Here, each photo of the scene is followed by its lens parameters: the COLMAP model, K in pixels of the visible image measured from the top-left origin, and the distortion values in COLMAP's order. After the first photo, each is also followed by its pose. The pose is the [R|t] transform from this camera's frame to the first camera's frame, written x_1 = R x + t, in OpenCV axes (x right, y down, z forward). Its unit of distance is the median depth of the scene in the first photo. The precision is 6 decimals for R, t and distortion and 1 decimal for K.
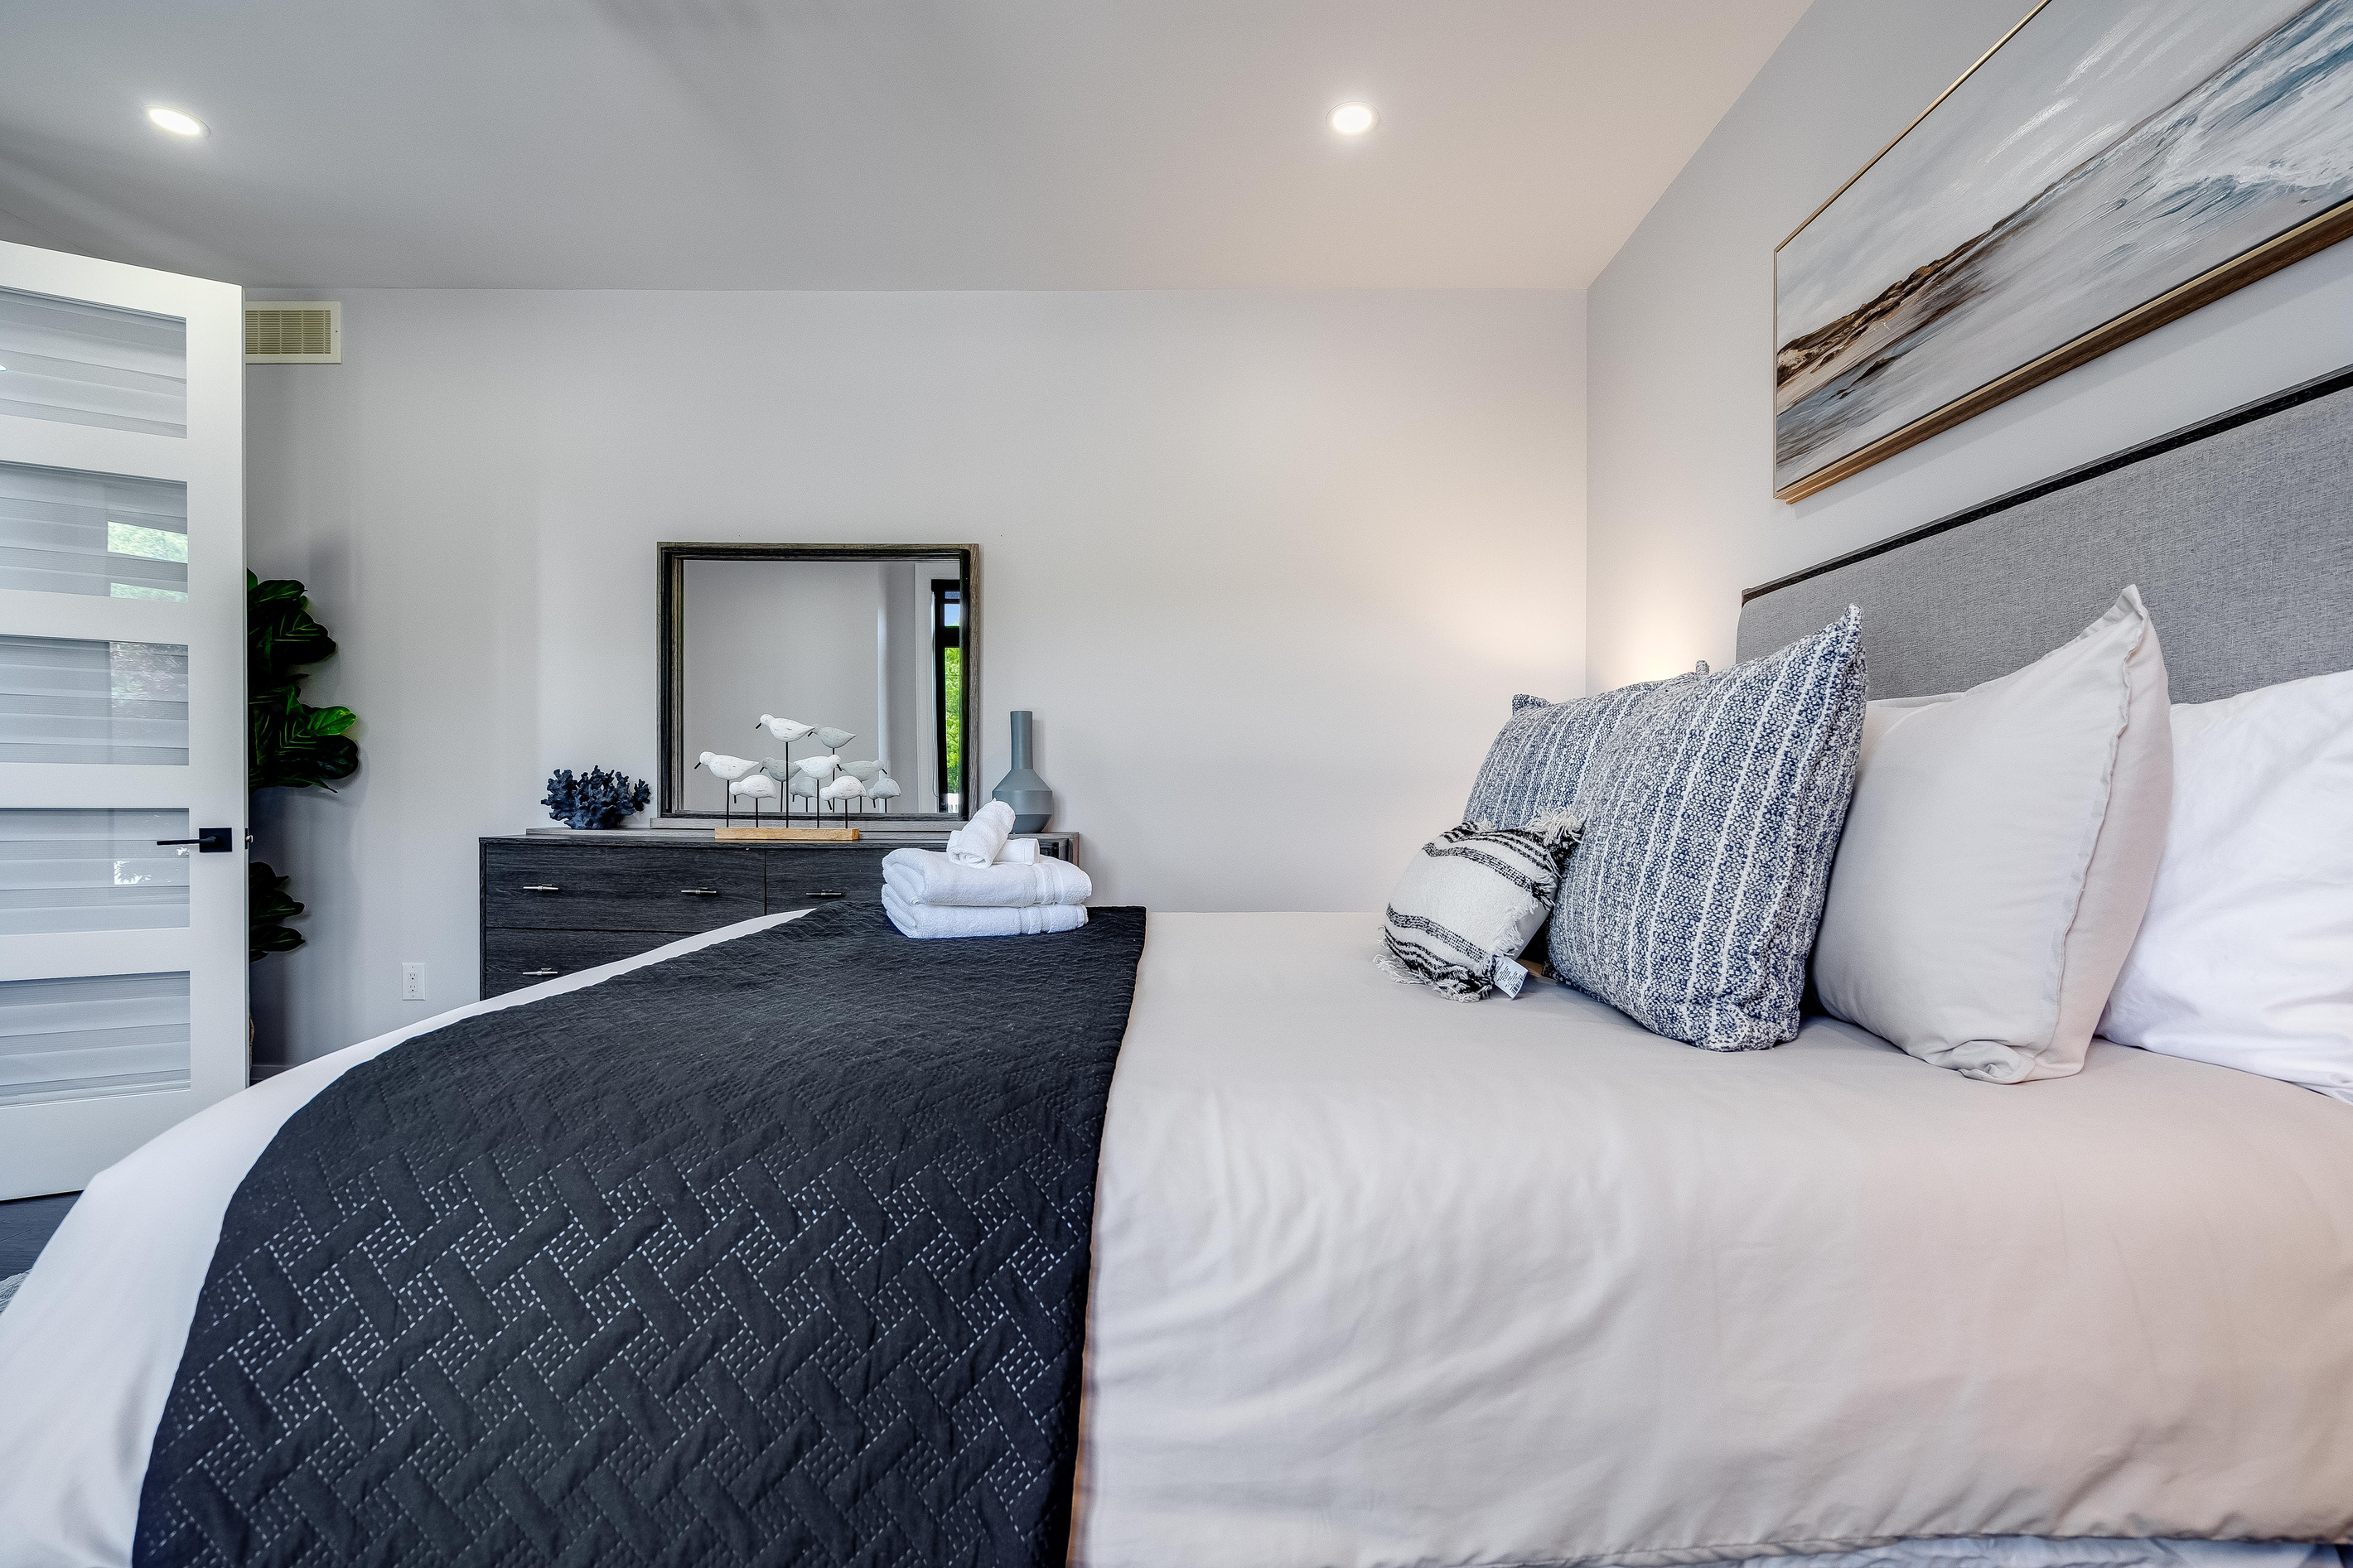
lens RADIAL K [[1069.9, 0, 1165.4], [0, 1069.9, 806.0], [0, 0, 1]] dist [-0.006815, 0.003591]
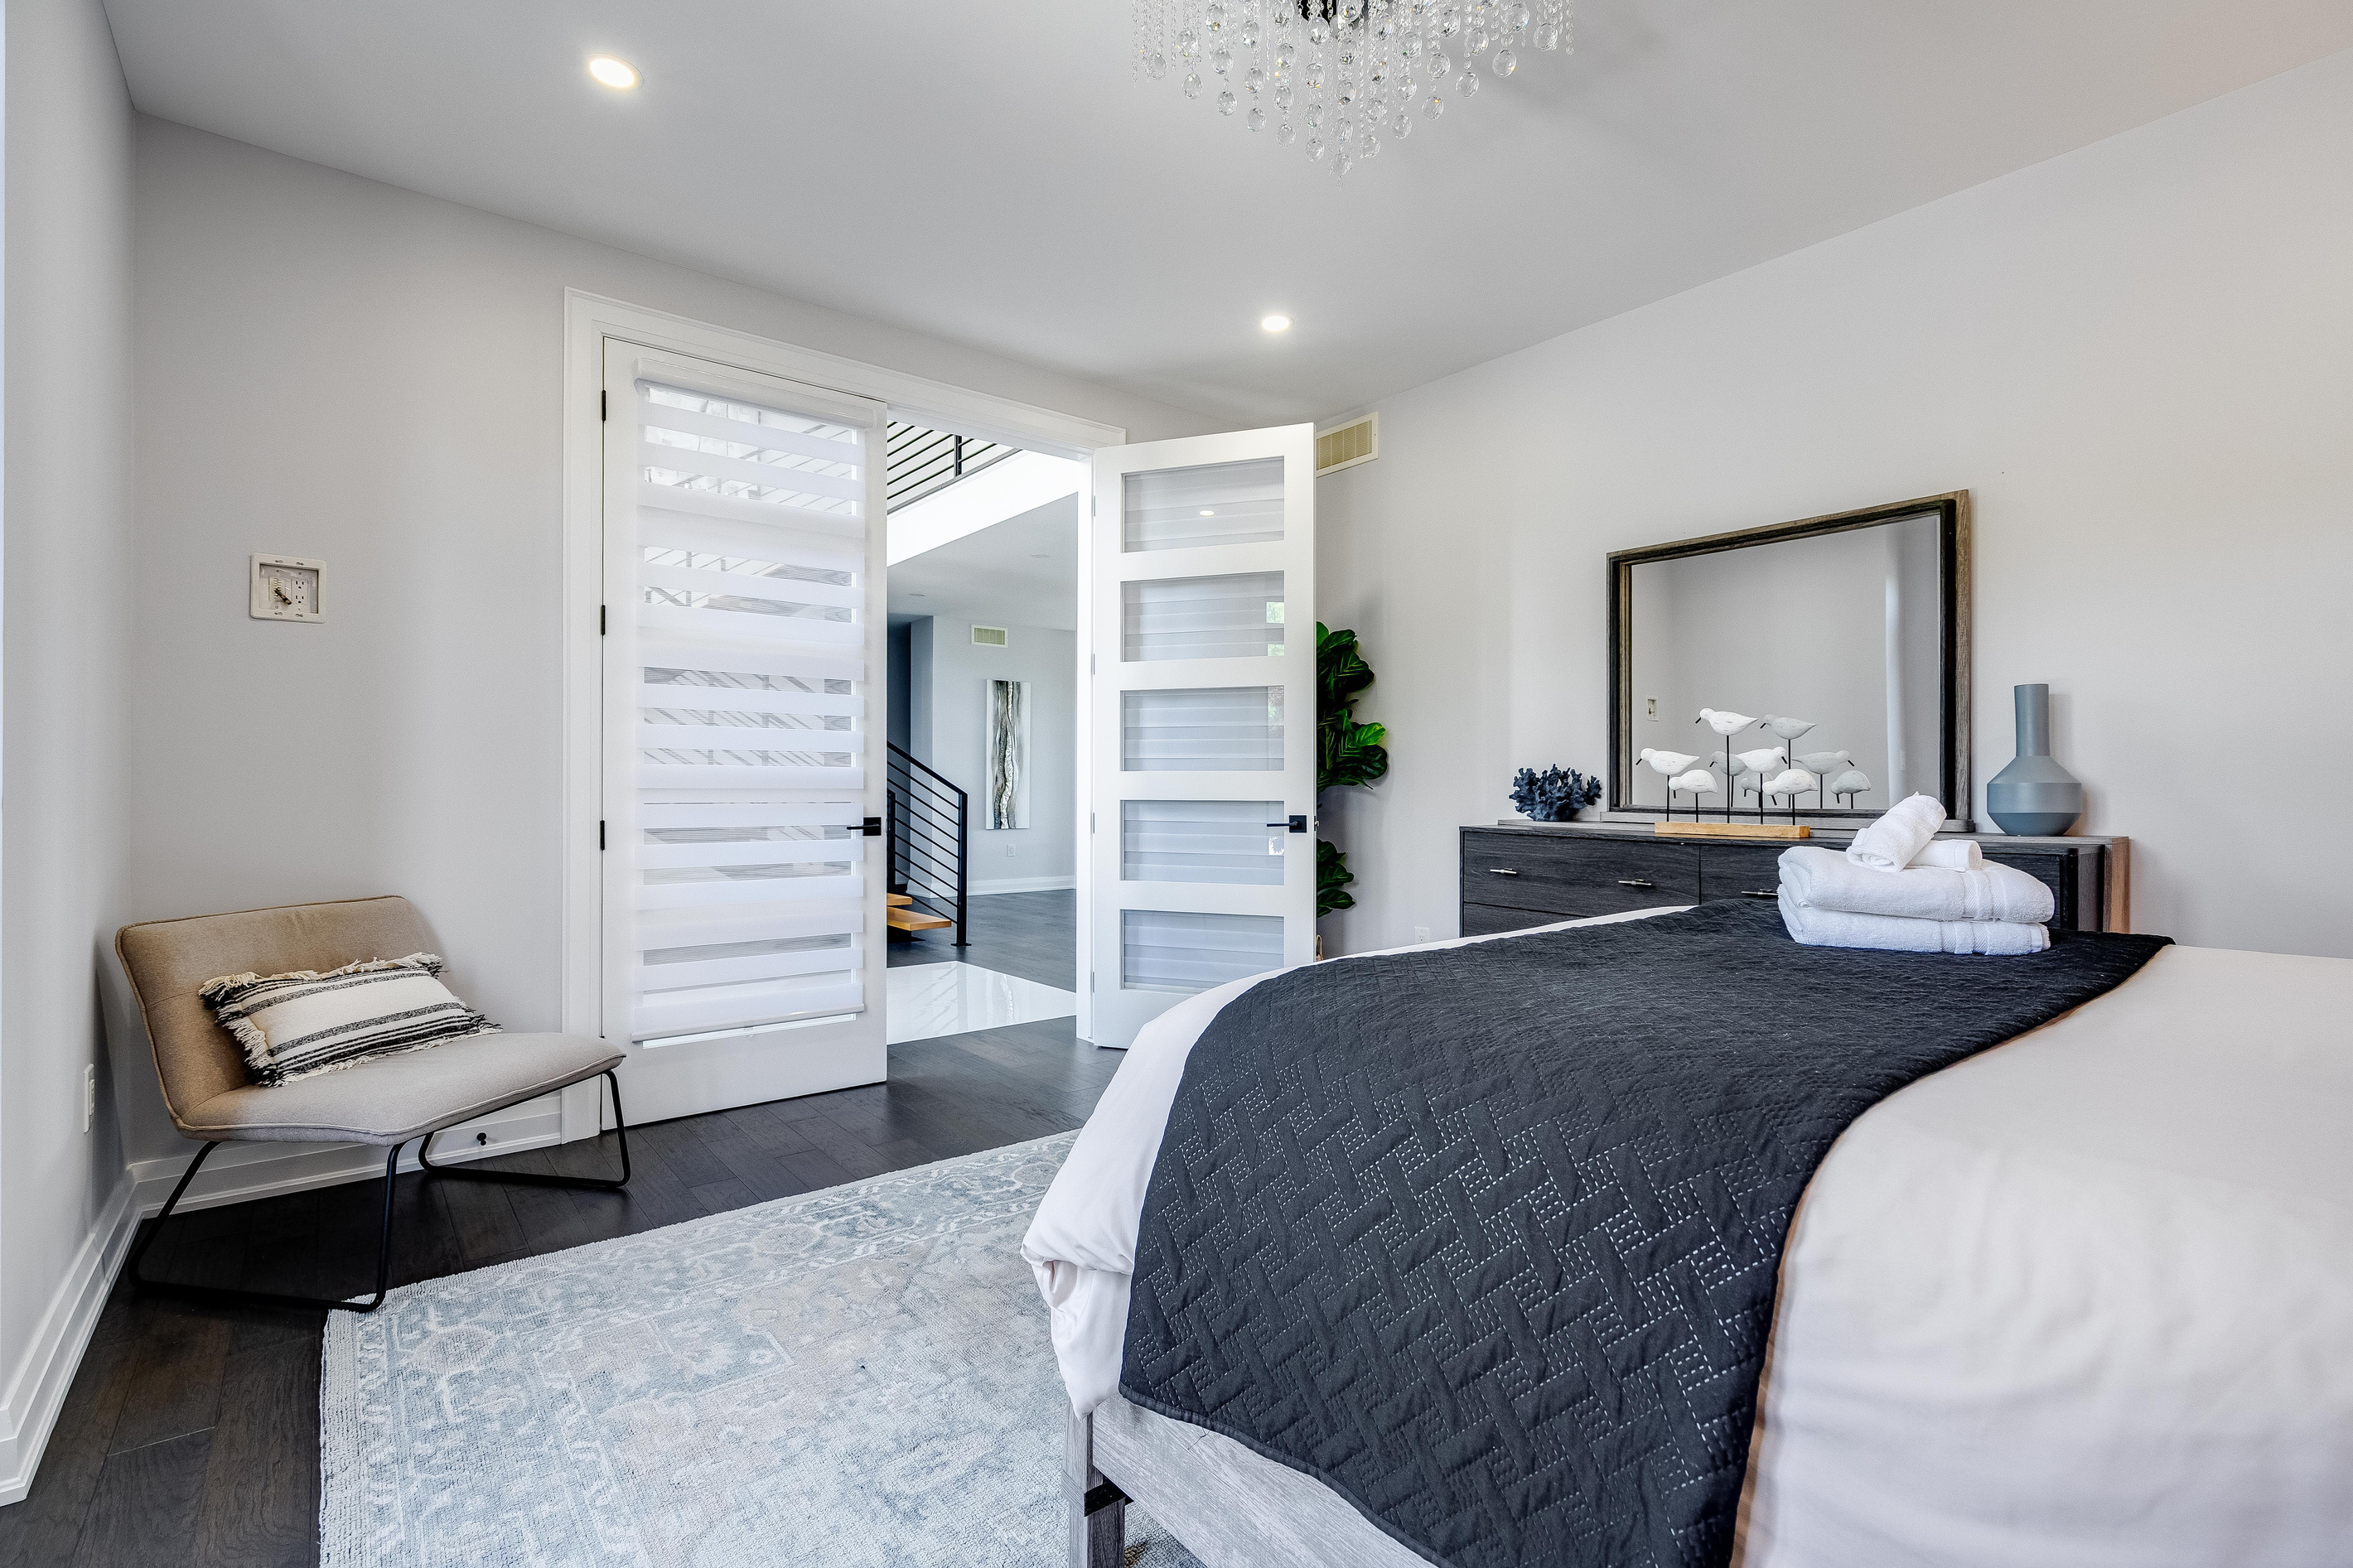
lens RADIAL K [[1062.1, 0, 1185.3], [0, 1062.1, 785.1], [0, 0, 1]] dist [-0.012087, 0.002552]
pose [[0.638614, -0.007785, -0.769488, 0.123857], [-0.004490, 0.999894, -0.013843, 0.001635], [0.769514, 0.012295, 0.638511, 0.004399]]
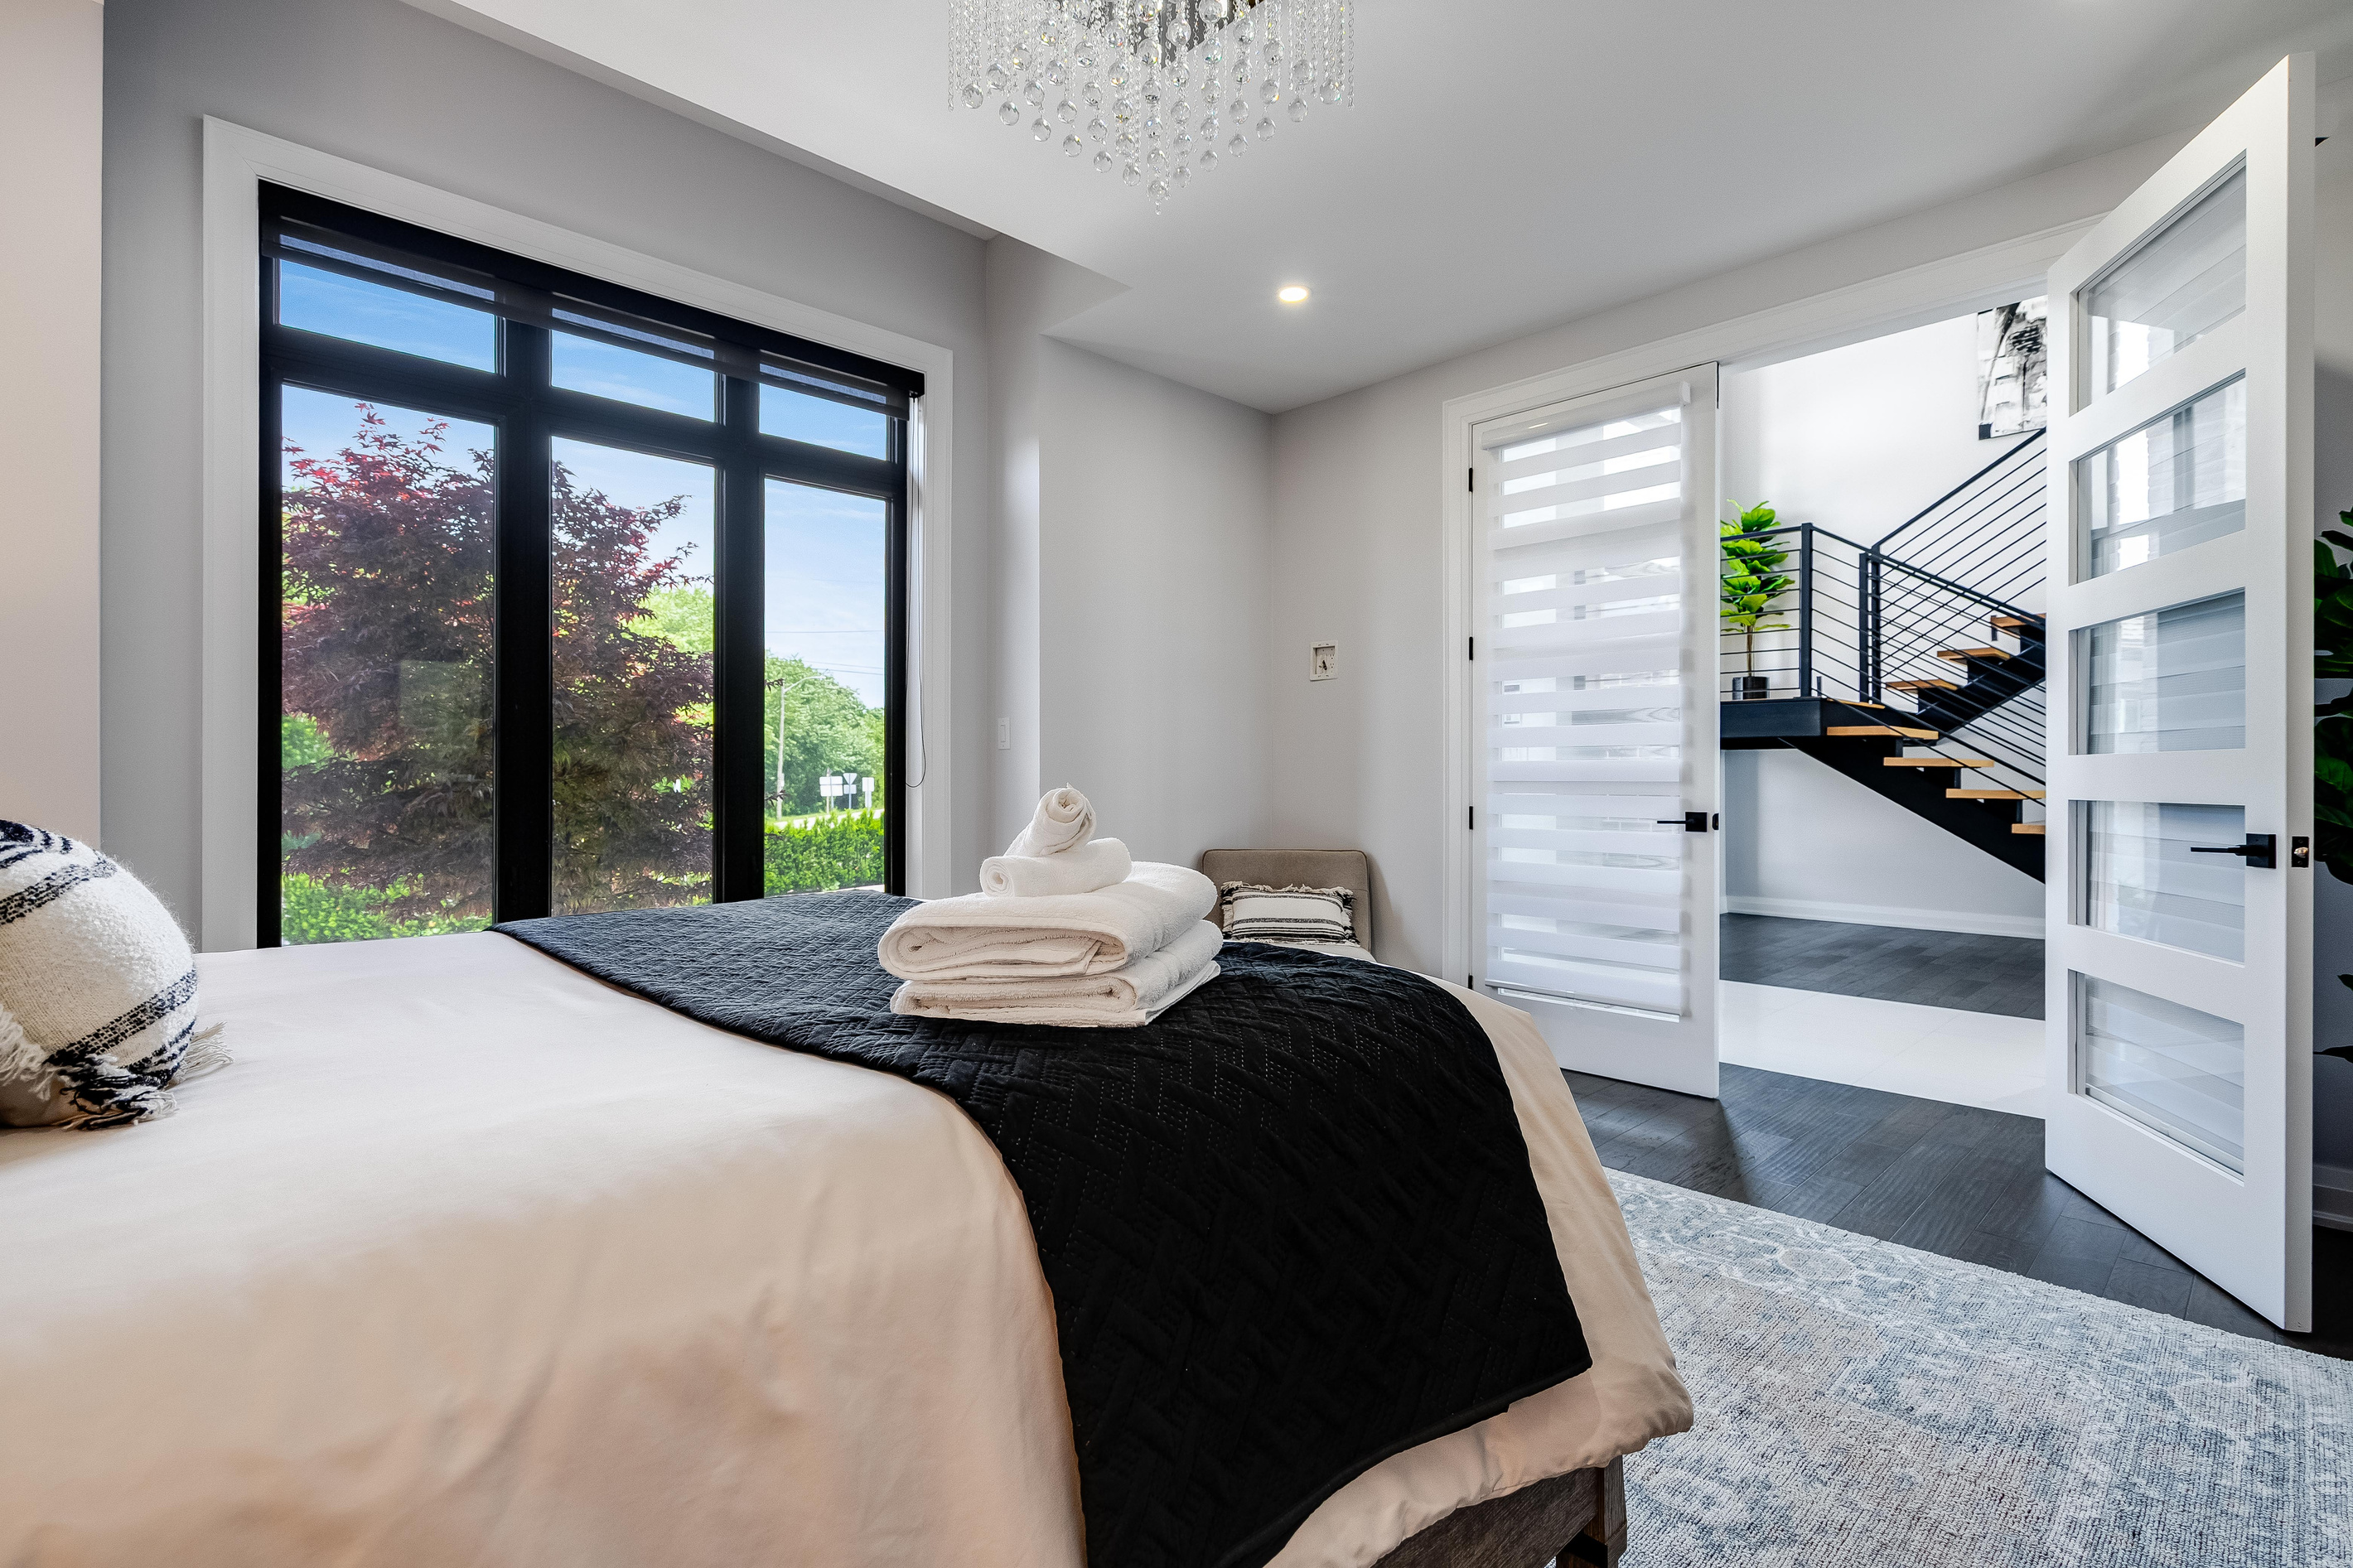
lens RADIAL K [[1115.3, 0, 1185.7], [0, 1115.3, 787.4], [0, 0, 1]] dist [0.001450, 0.000629]
pose [[-0.708809, -0.002432, -0.705396, 0.240222], [-0.012736, 0.999875, 0.009351, -0.013343], [0.705285, 0.015612, -0.708752, 1.560753]]
